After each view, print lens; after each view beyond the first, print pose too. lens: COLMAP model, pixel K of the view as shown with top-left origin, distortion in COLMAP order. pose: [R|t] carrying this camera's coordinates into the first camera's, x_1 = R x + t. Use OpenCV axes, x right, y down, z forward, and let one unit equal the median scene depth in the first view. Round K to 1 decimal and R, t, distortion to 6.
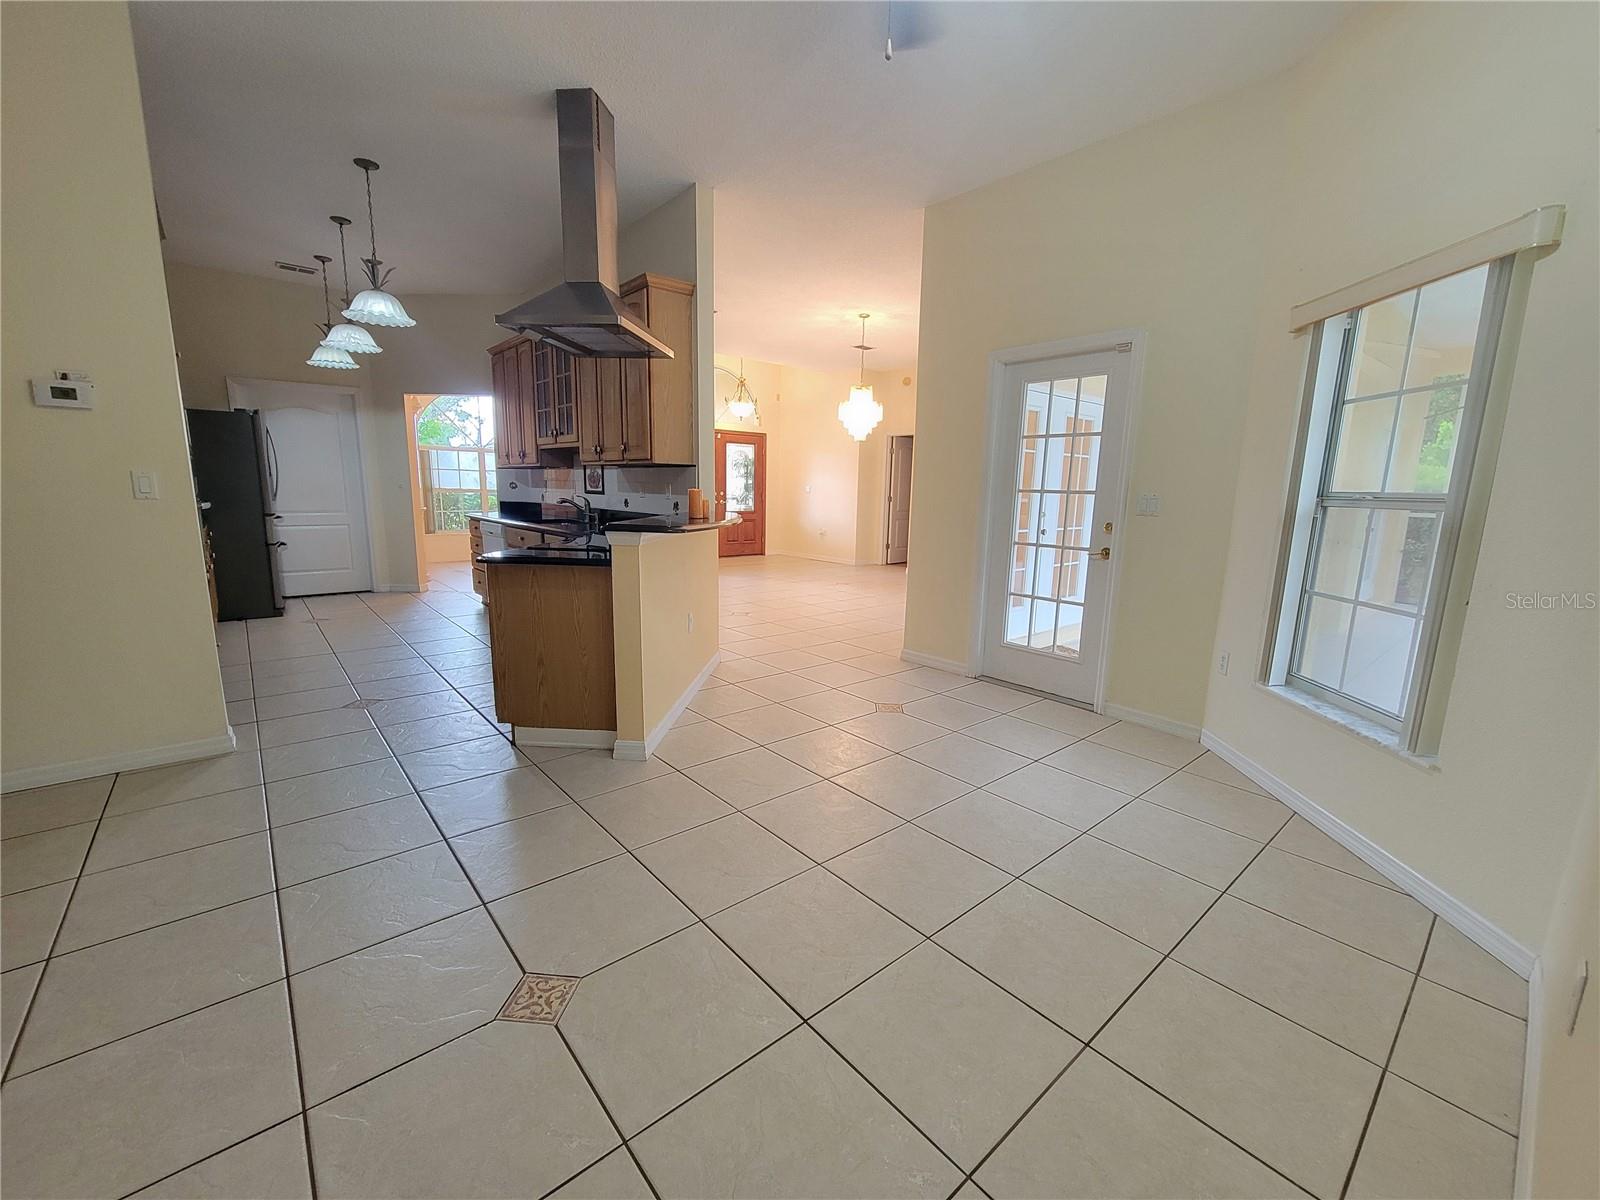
lens RADIAL K [[652.7, 0, 799.0], [0, 652.7, 602.4], [0, 0, 1]] dist [-0.001648, -0.000241]
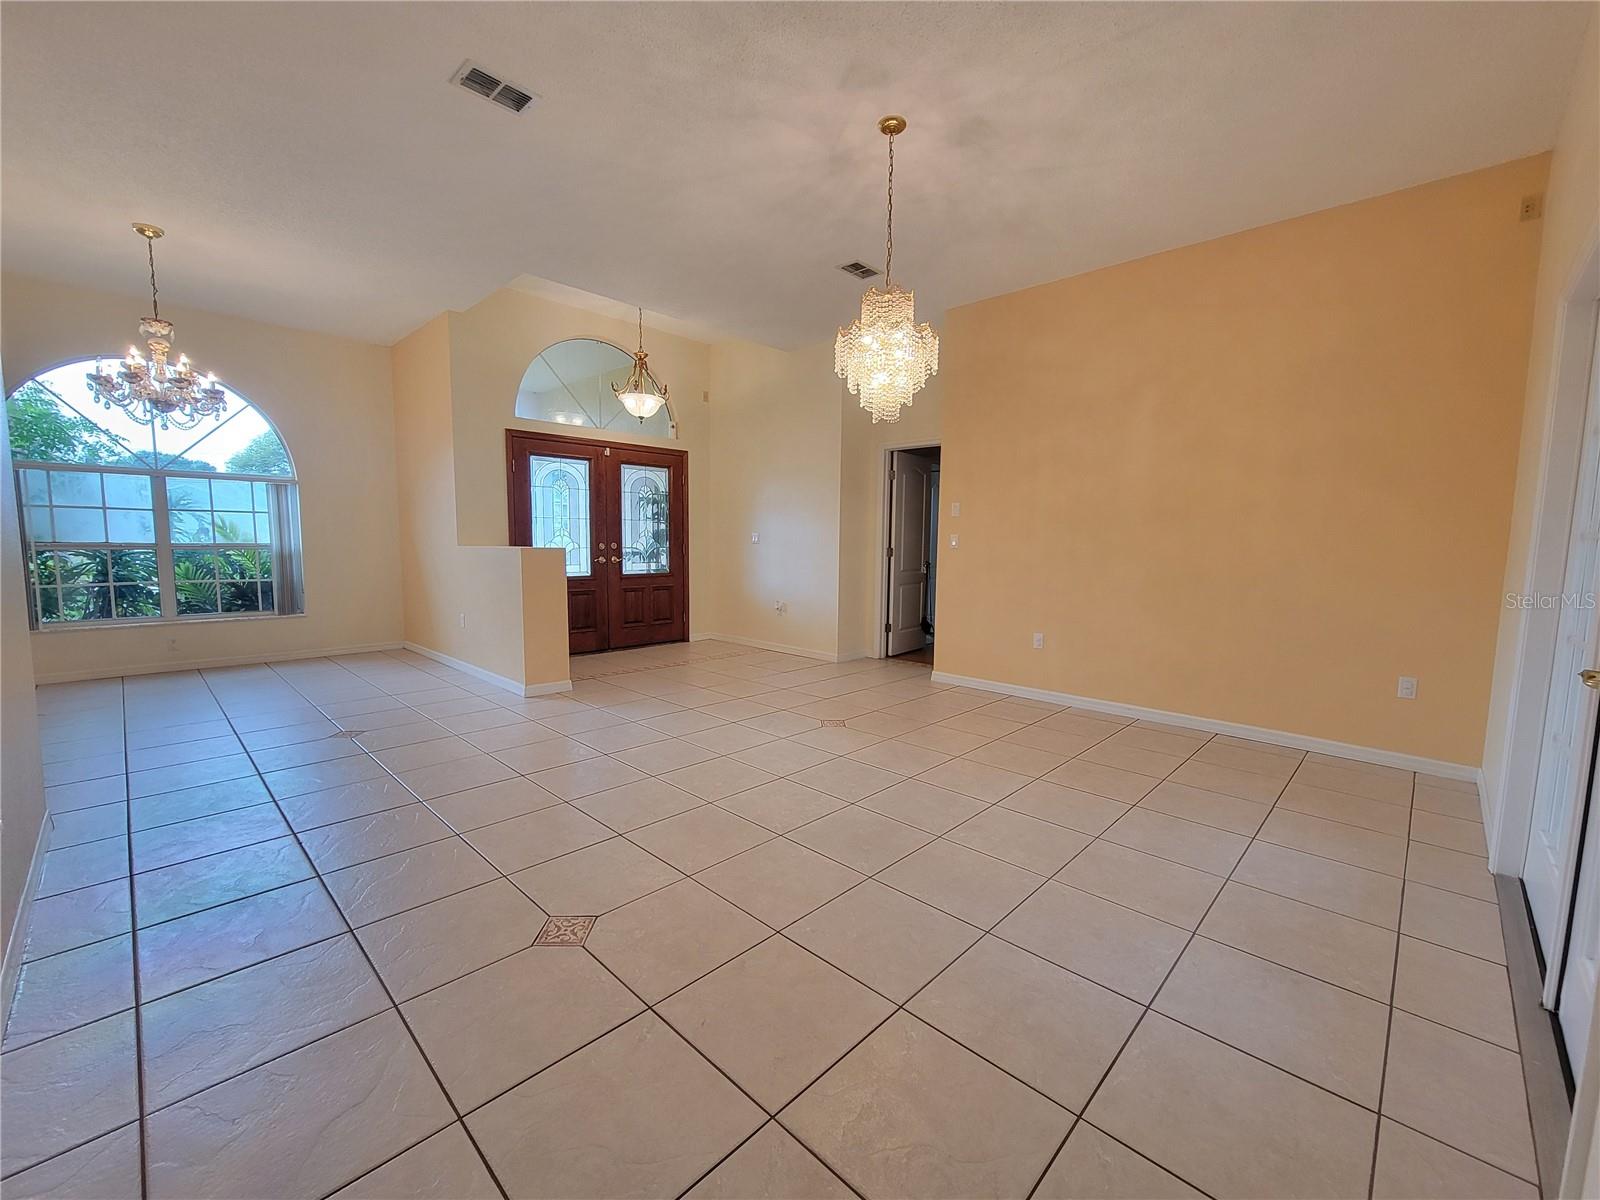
lens RADIAL K [[652.7, 0, 801.3], [0, 652.7, 602.4], [0, 0, 1]] dist [-0.001648, -0.000241]
pose [[0.995304, -0.020565, 0.094592, -0.002969], [0.027684, 0.996831, -0.074578, -0.063099], [-0.092758, 0.076846, 0.992719, 0.375917]]
